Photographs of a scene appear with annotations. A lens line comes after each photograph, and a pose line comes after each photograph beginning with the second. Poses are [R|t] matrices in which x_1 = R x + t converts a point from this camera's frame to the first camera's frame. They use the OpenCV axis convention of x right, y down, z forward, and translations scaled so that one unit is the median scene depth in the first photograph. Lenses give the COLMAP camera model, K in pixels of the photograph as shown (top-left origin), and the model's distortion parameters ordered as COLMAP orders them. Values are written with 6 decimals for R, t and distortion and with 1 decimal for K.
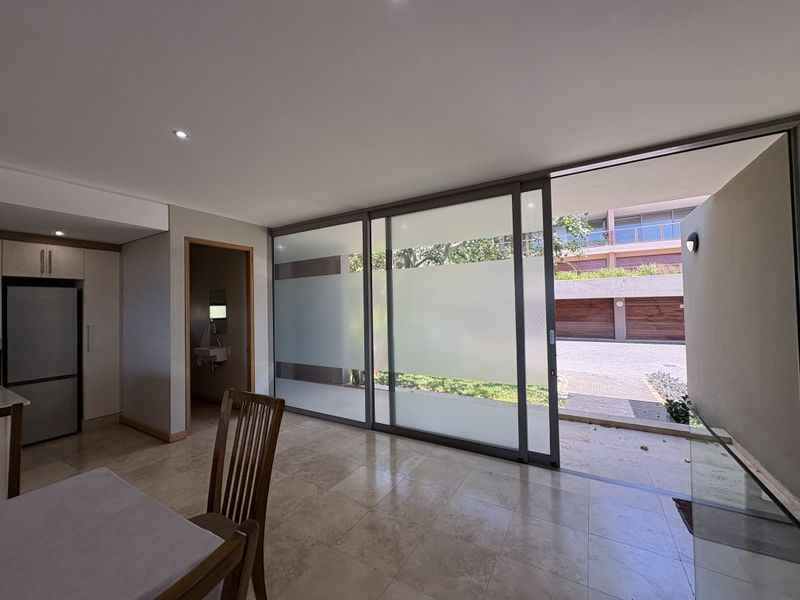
lens RADIAL K [[319.7, 0, 405.8], [0, 319.7, 297.8], [0, 0, 1]] dist [-0.000990, 0.001008]
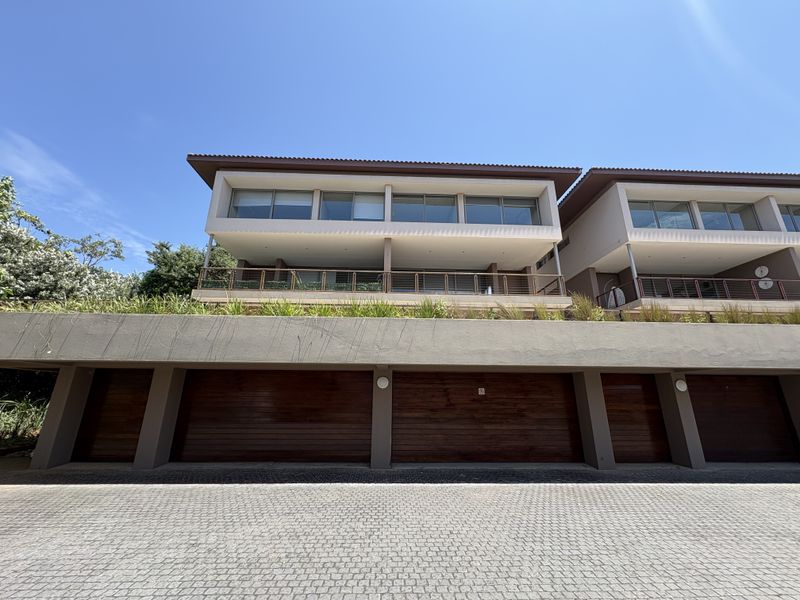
lens RADIAL K [[319.7, 0, 399.7], [0, 319.7, 299.8], [0, 0, 1]] dist [-0.000990, 0.001008]
pose [[0.844400, 0.177716, 0.505377, 0.423707], [-0.036644, 0.960323, -0.276474, 0.030076], [-0.534458, 0.214935, 0.817409, 0.566074]]
